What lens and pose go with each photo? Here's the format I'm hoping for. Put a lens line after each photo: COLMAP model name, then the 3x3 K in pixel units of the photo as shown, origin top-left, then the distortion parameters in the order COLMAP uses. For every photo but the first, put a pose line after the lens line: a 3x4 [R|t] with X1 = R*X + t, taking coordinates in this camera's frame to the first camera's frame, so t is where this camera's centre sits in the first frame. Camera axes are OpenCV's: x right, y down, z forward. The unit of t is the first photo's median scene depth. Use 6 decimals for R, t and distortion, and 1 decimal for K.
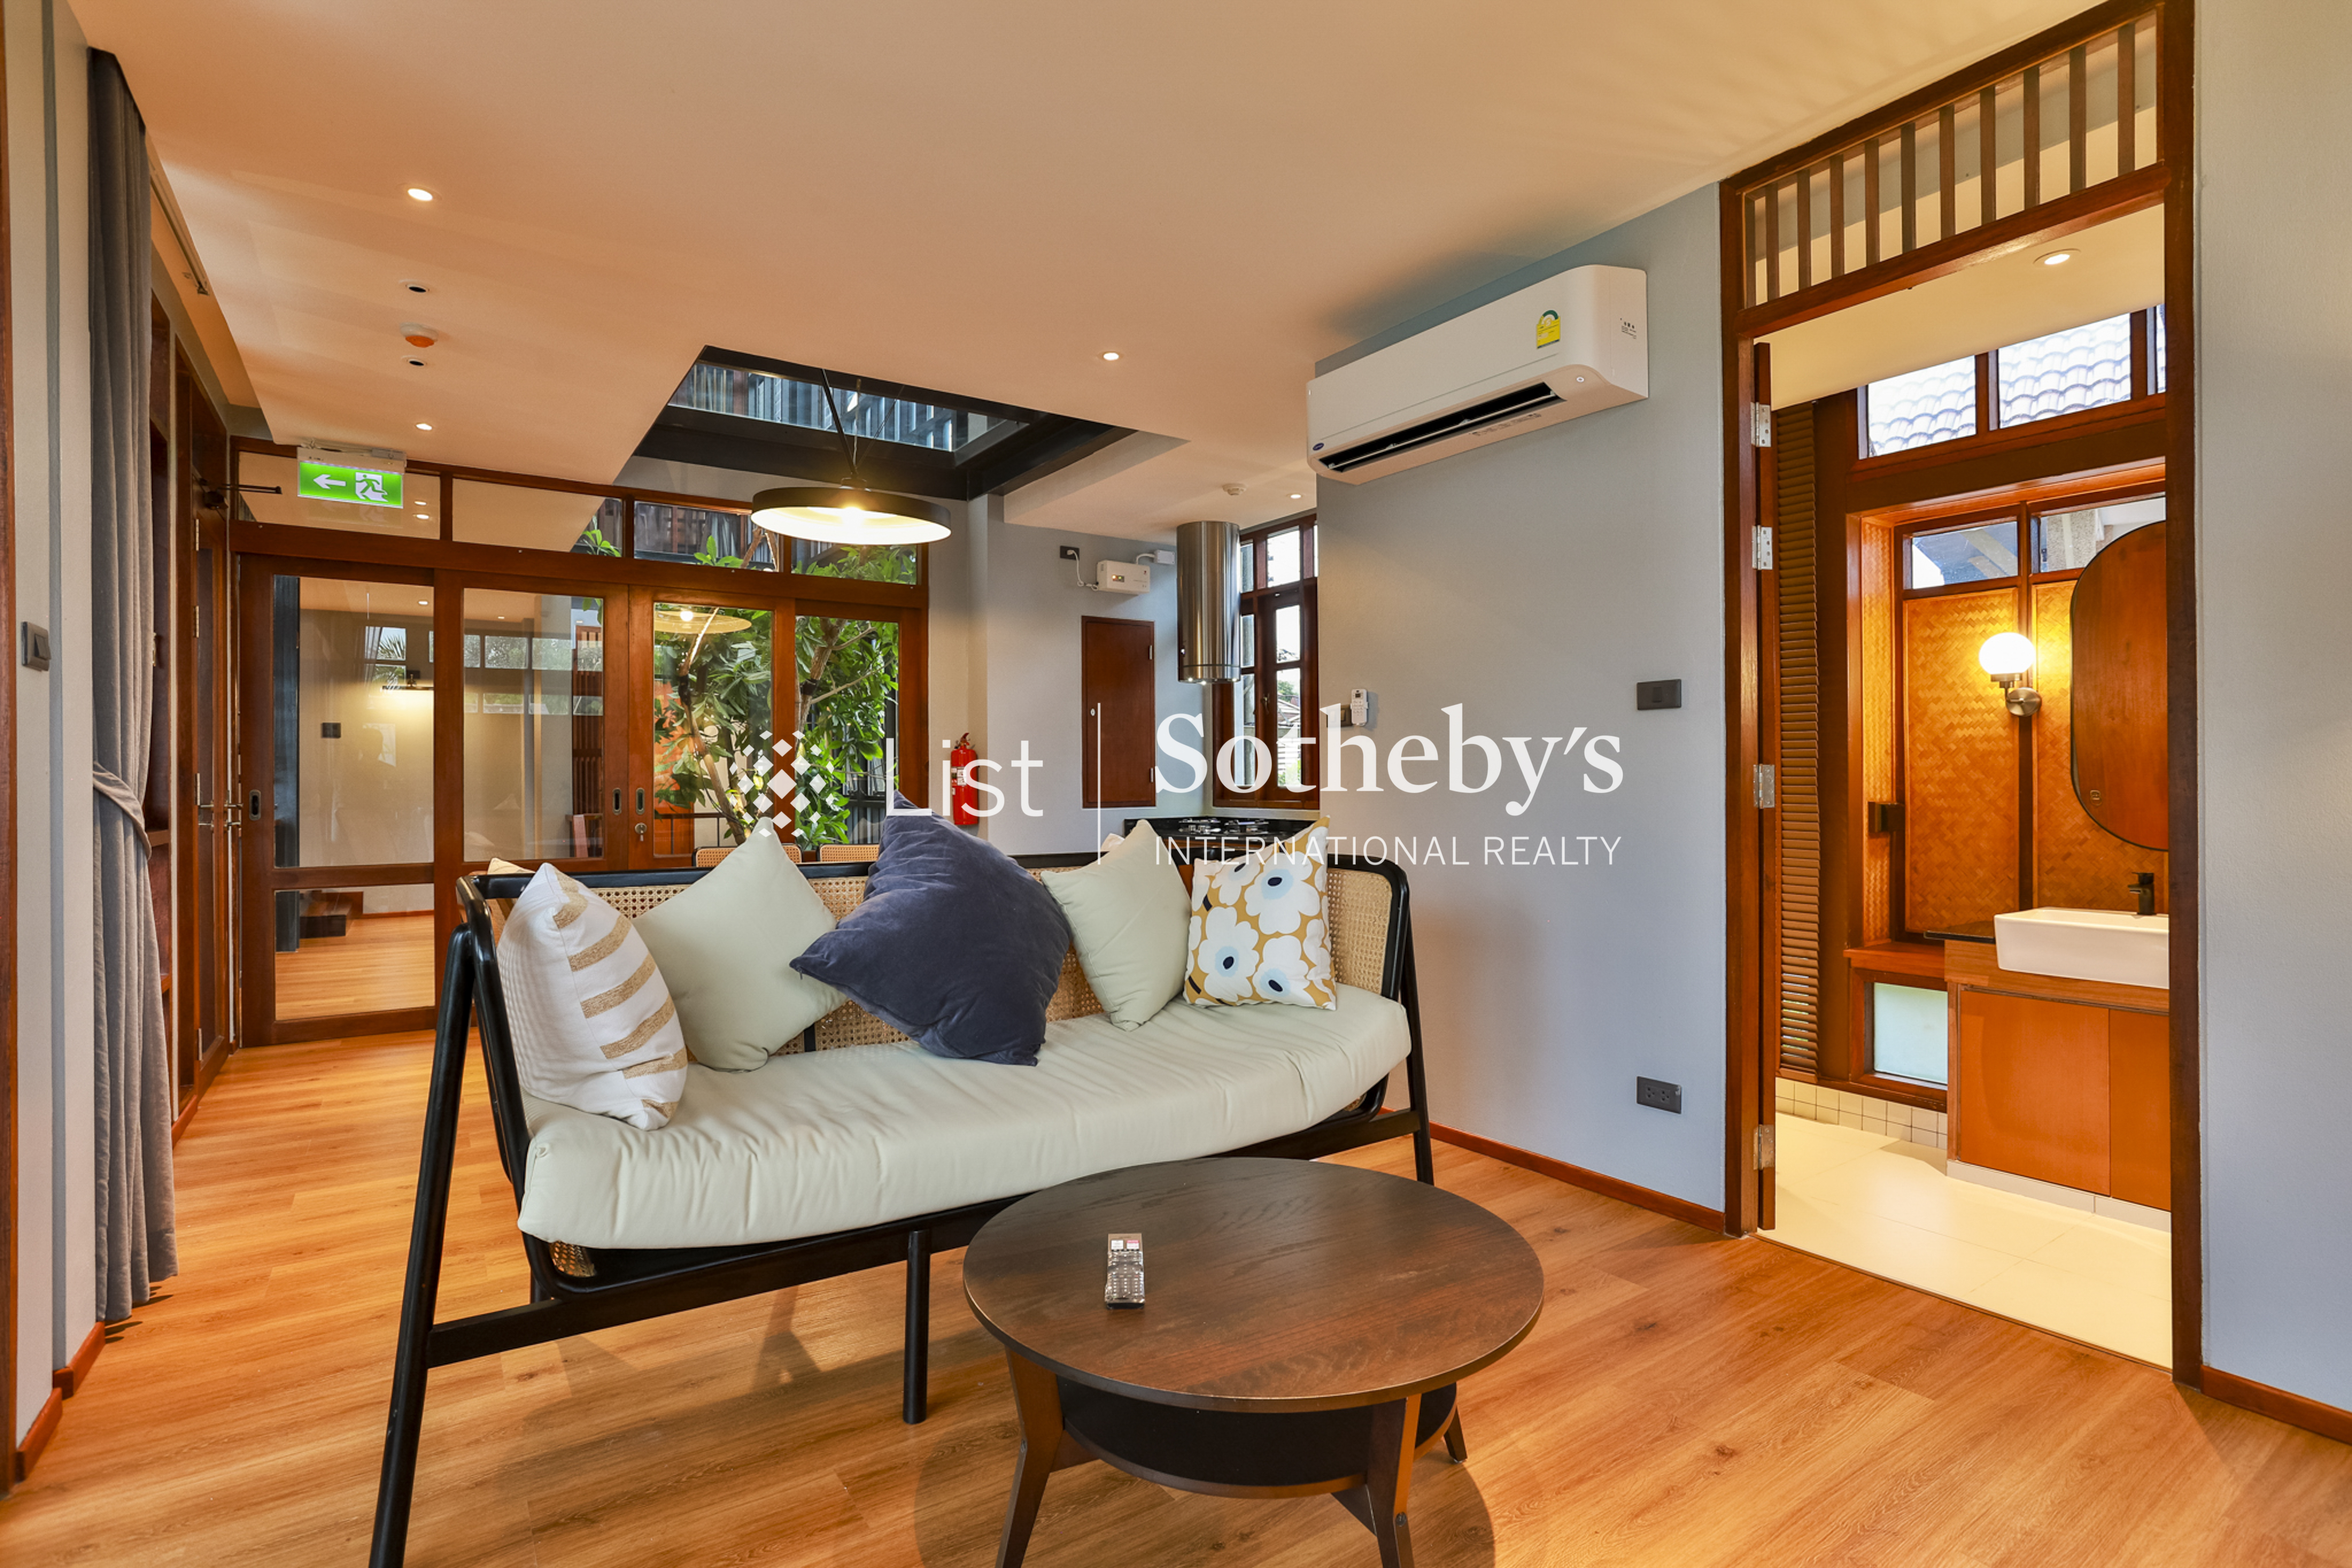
lens RADIAL K [[1128.8, 0, 1175.3], [0, 1128.8, 780.9], [0, 0, 1]] dist [-0.031421, 0.013265]
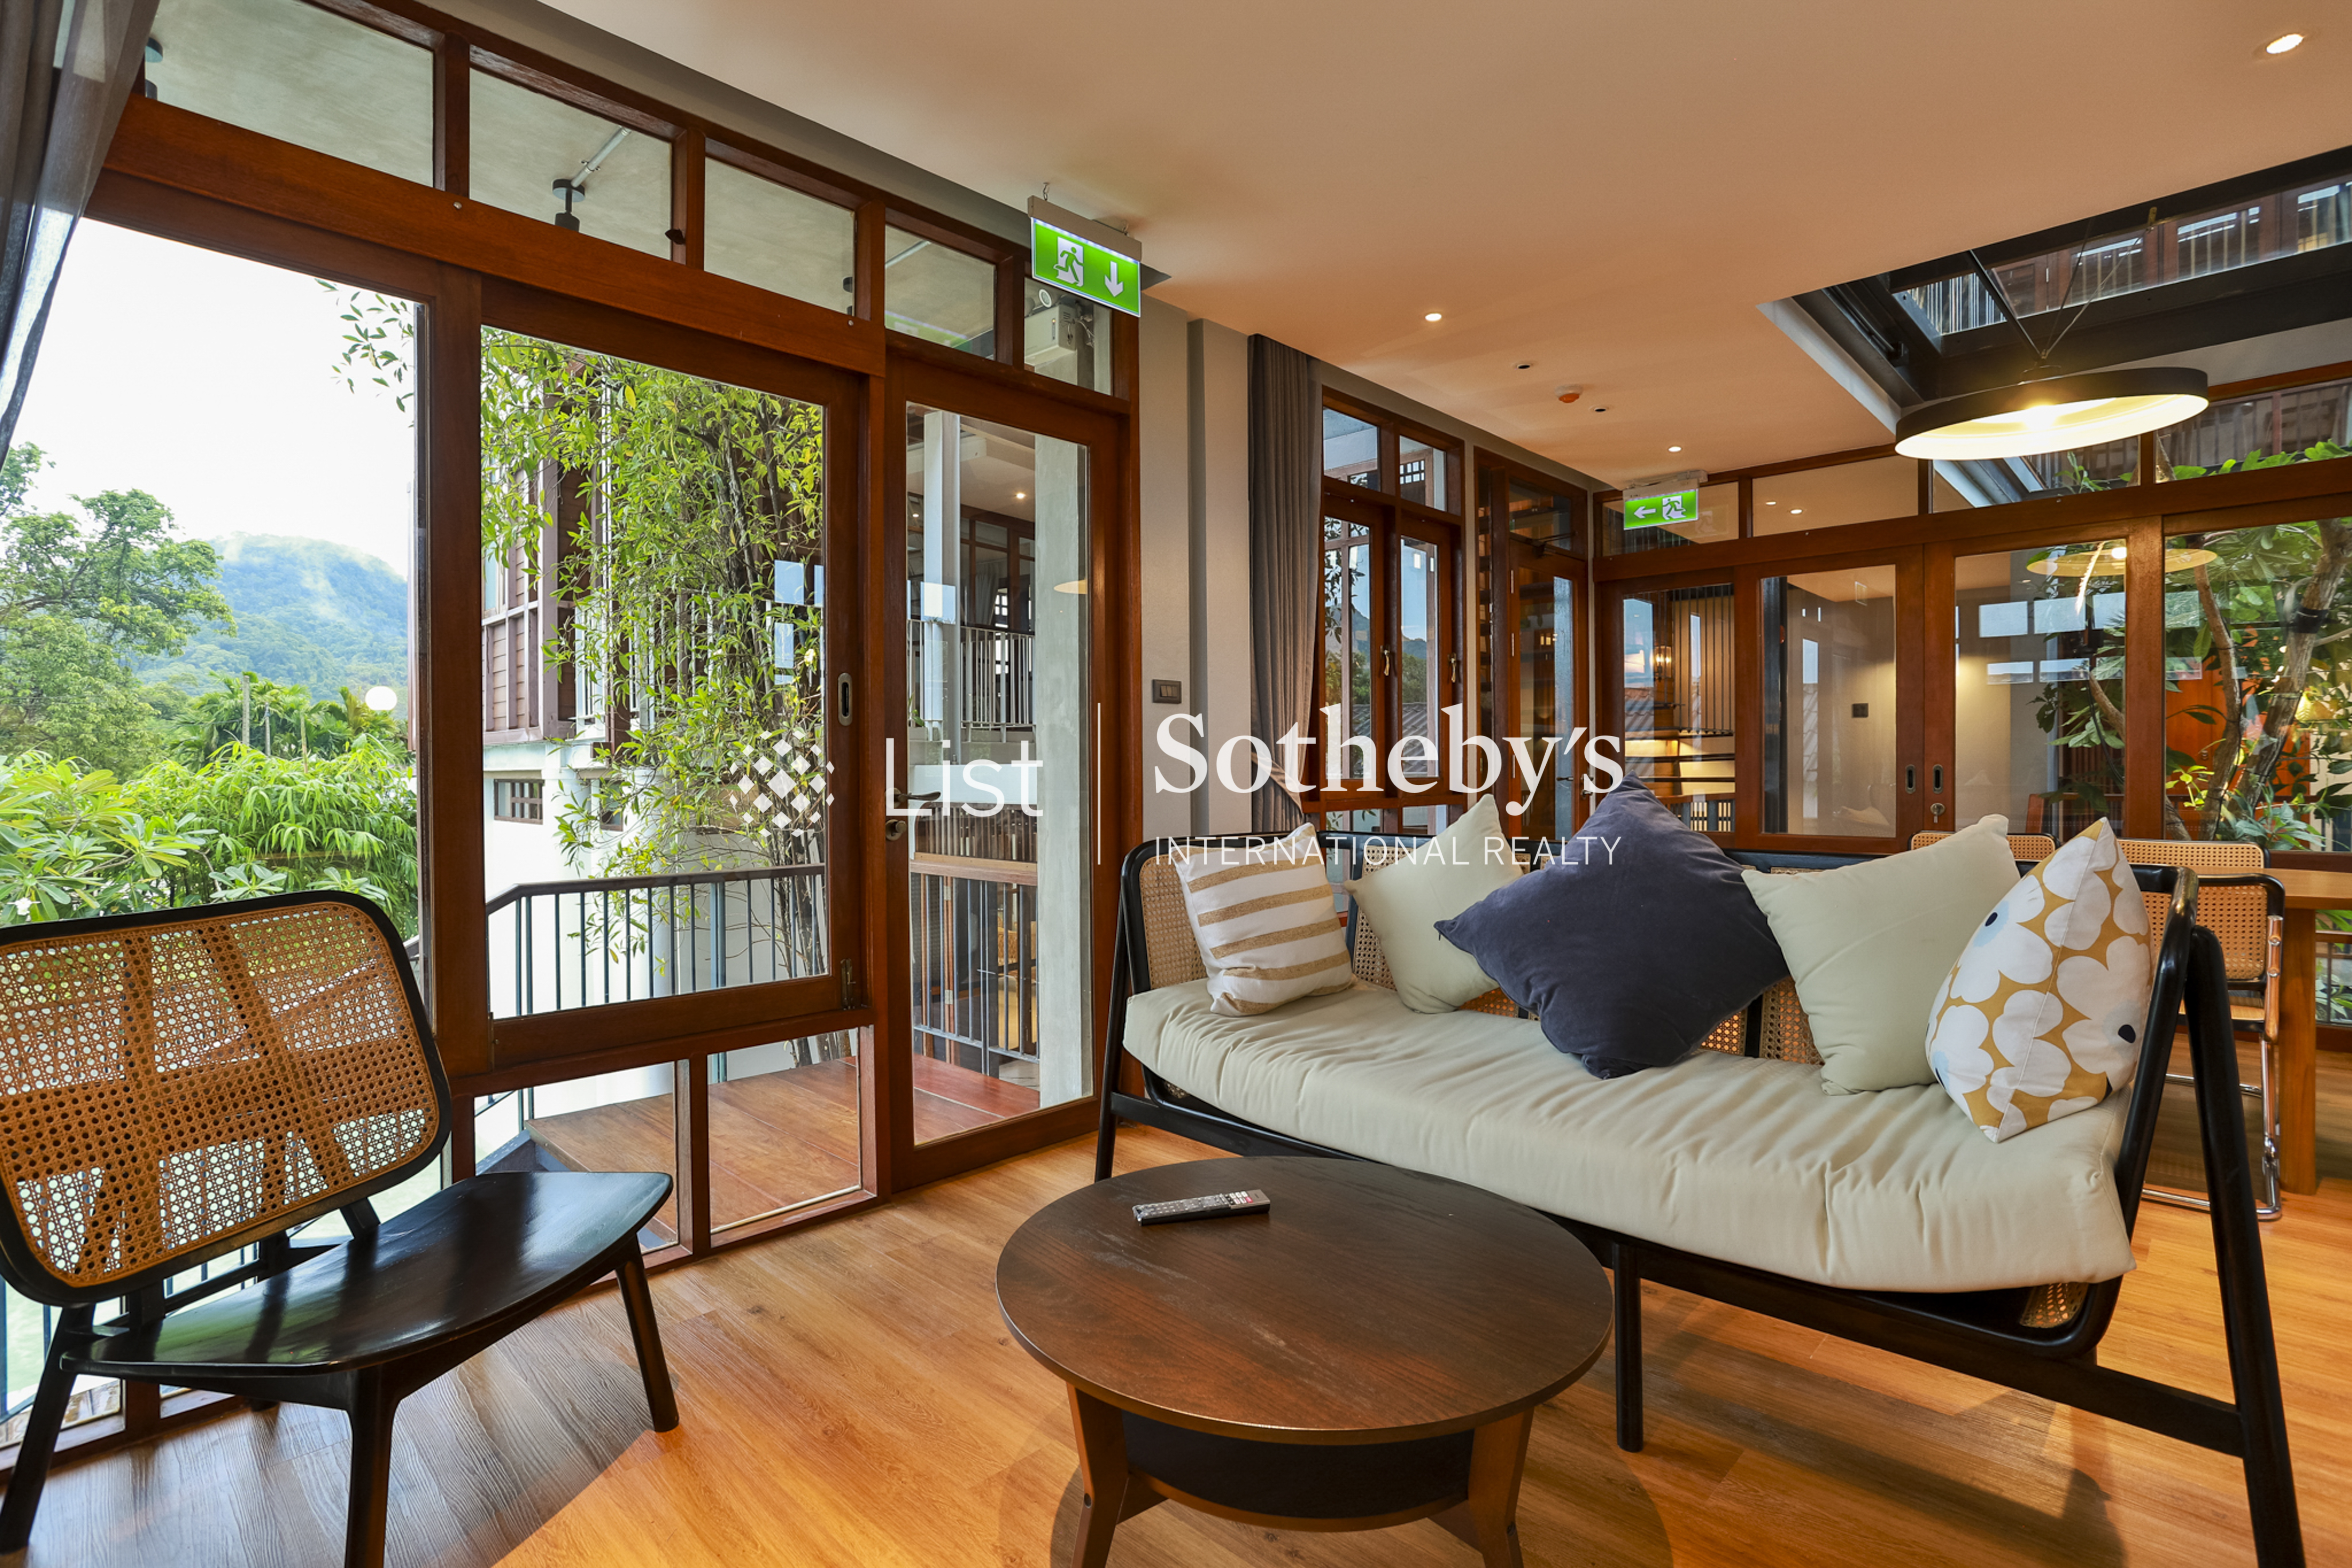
lens RADIAL K [[1128.8, 0, 1167.5], [0, 1128.8, 776.3], [0, 0, 1]] dist [-0.031421, 0.013265]
pose [[0.206270, 0.008641, -0.978457, 0.604372], [0.009530, 0.999896, 0.010839, -0.000275], [0.978449, -0.011561, 0.206166, 0.440647]]
